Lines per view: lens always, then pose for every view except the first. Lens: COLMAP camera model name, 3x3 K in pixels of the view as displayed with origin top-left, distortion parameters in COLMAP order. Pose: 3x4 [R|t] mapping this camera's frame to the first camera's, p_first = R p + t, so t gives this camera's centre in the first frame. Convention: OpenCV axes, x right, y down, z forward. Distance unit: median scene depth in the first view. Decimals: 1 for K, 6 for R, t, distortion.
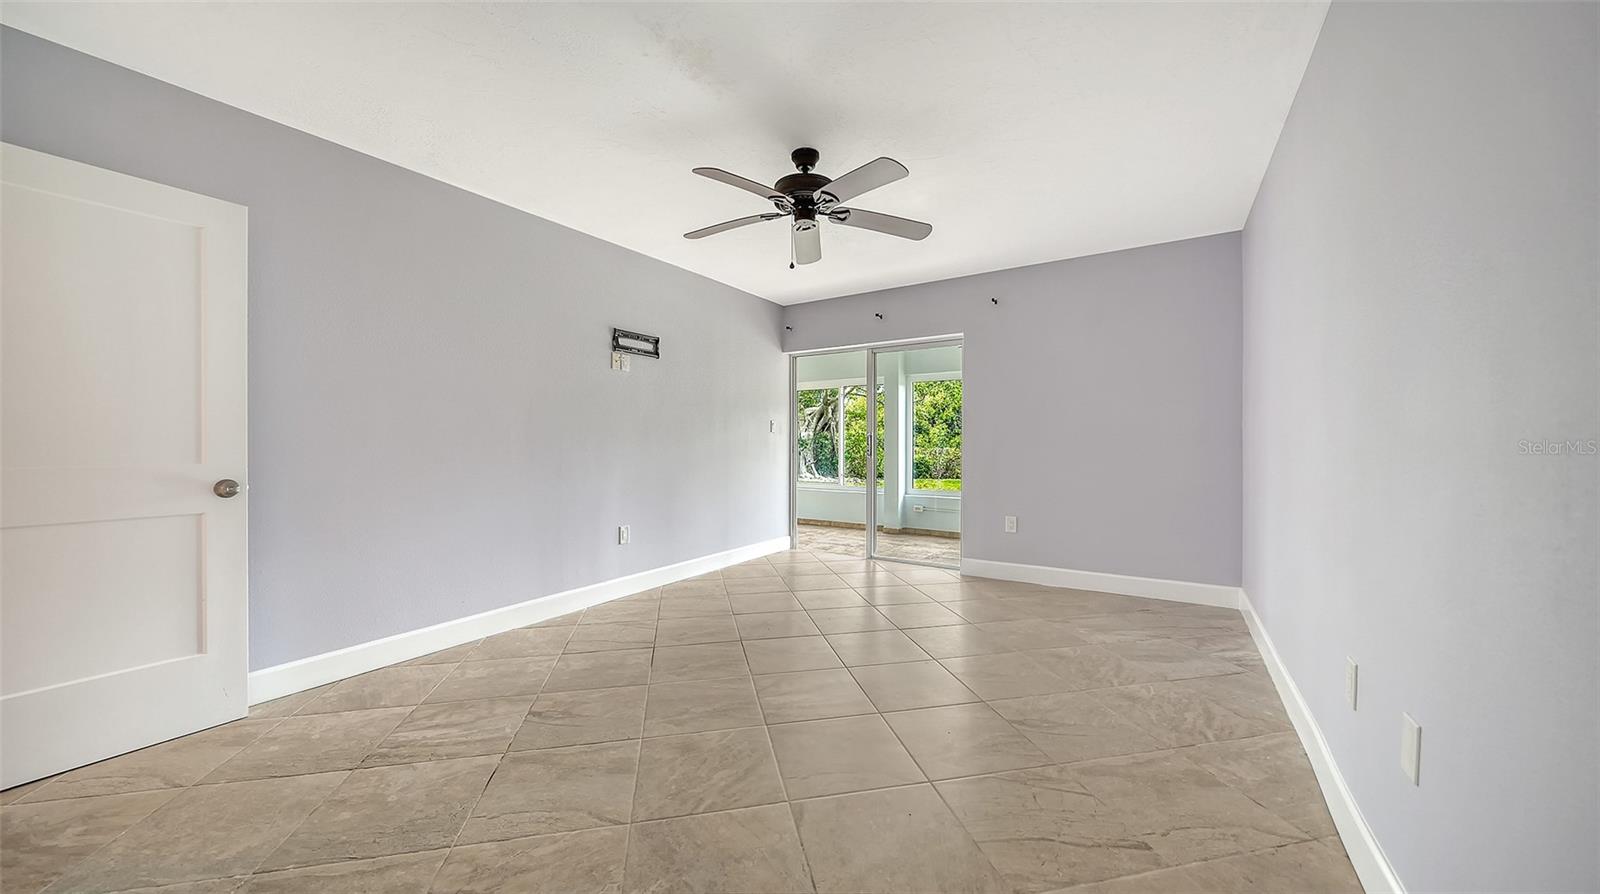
lens RADIAL K [[559.4, 0, 813.6], [0, 559.4, 448.2], [0, 0, 1]] dist [-0.003932, -0.000611]
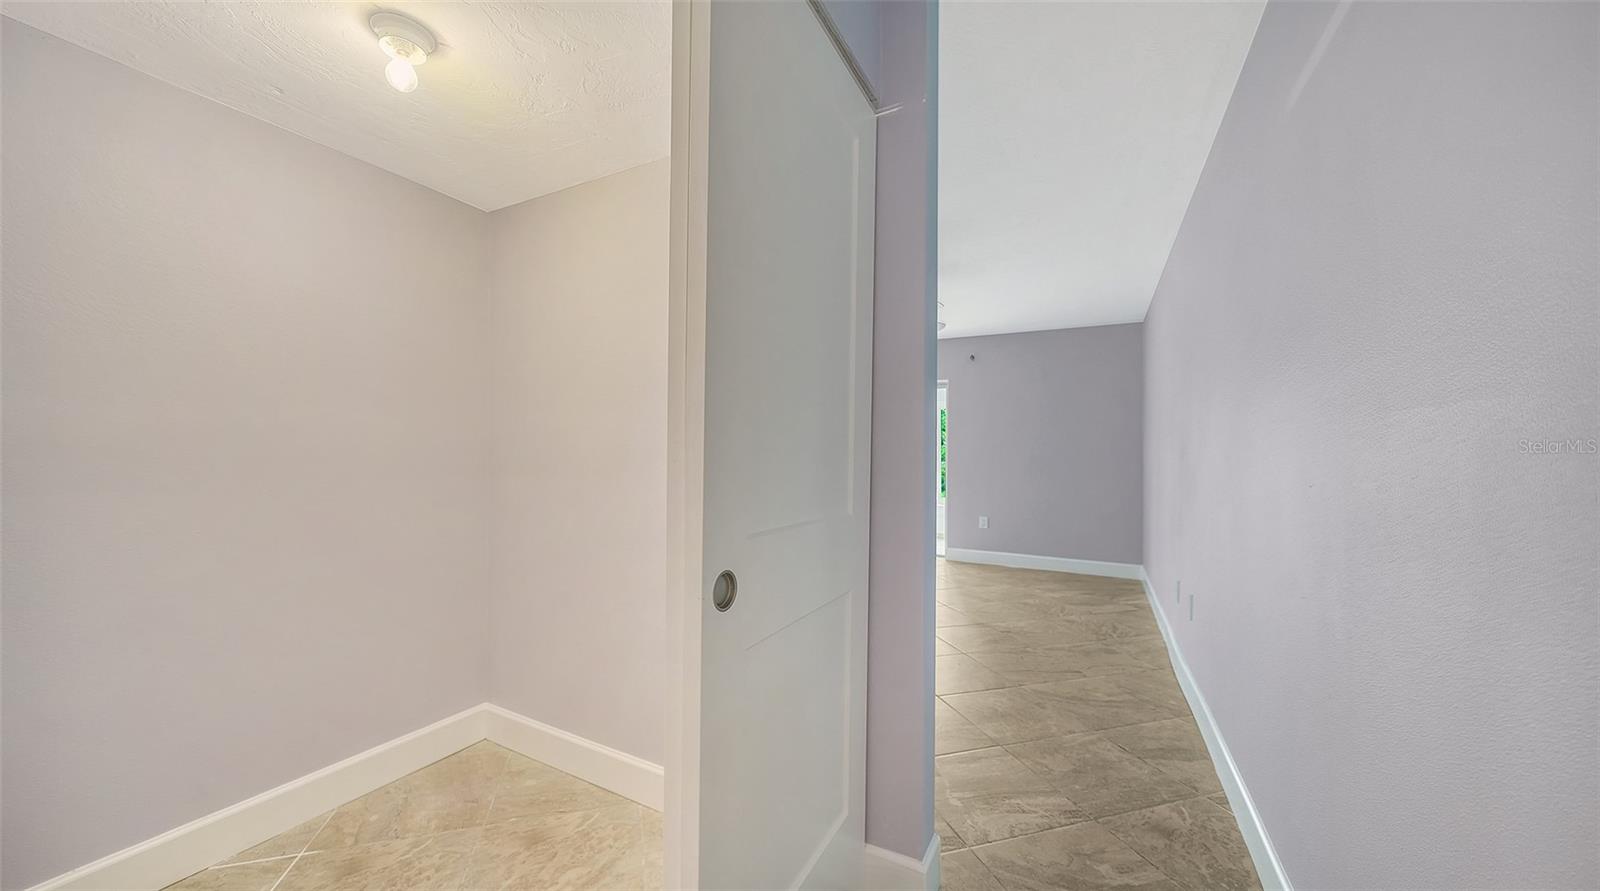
lens RADIAL K [[559.4, 0, 799.7], [0, 559.4, 447.0], [0, 0, 1]] dist [-0.003932, -0.000611]
pose [[0.997139, 0.015887, 0.073899, -0.301207], [-0.014426, 0.999691, -0.020262, -0.019751], [-0.074198, 0.019138, 0.997060, -0.499142]]
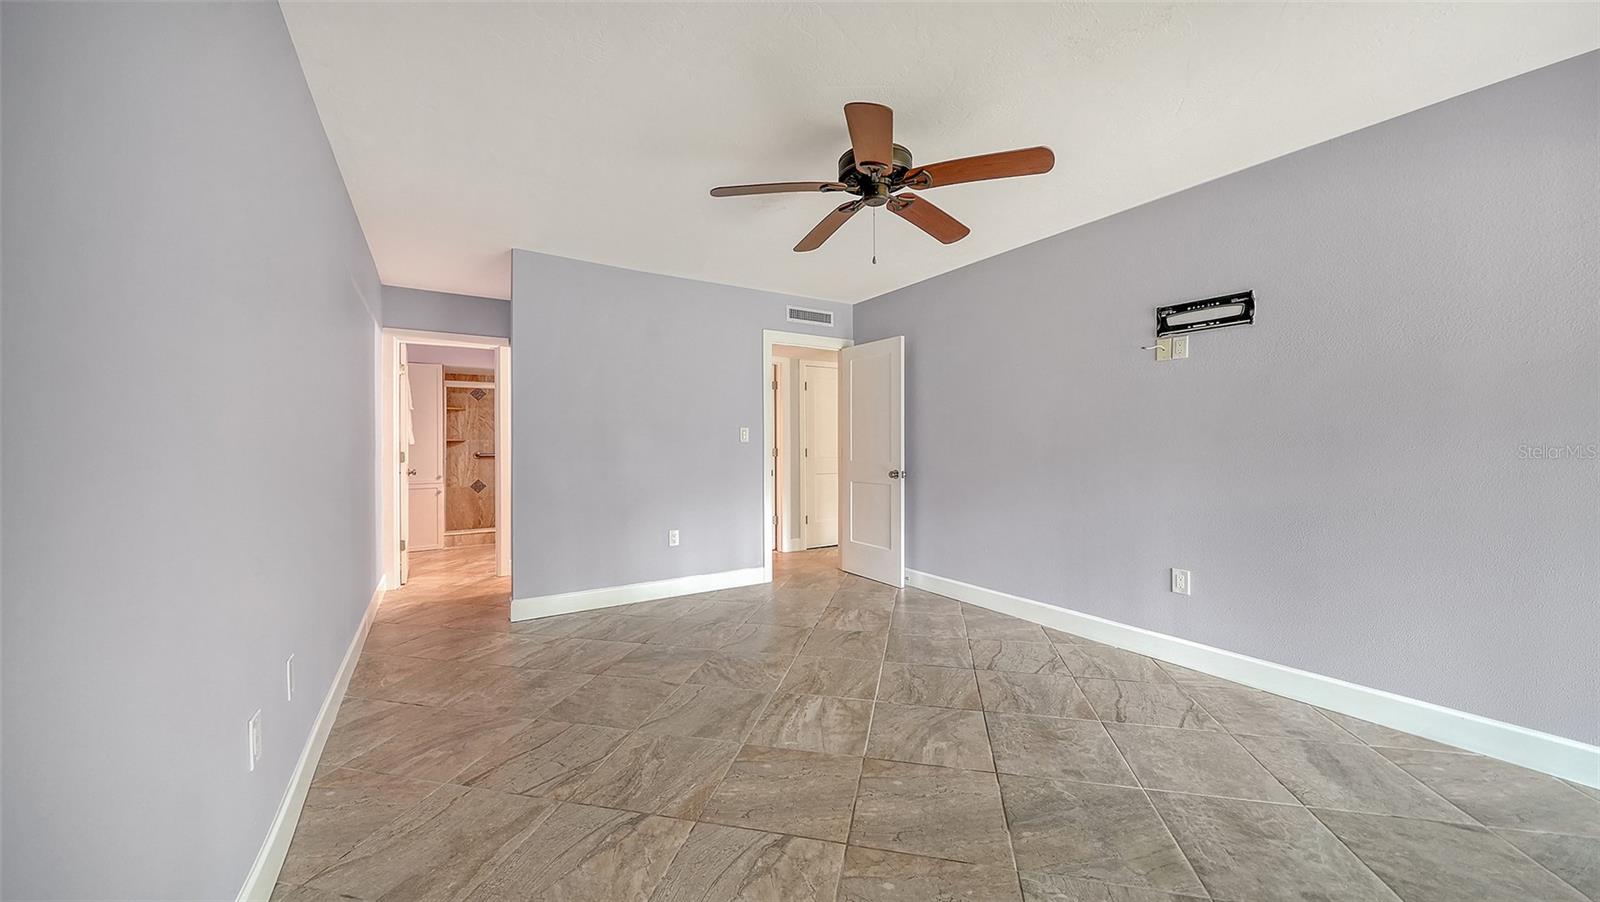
lens RADIAL K [[560.5, 0, 788.5], [0, 560.5, 439.1], [0, 0, 1]] dist [-0.014046, -0.000399]
pose [[-0.447703, -0.006528, -0.894158, 0.751181], [-0.003524, 0.999978, -0.005536, -0.035178], [0.894175, 0.000672, -0.447717, 1.186041]]
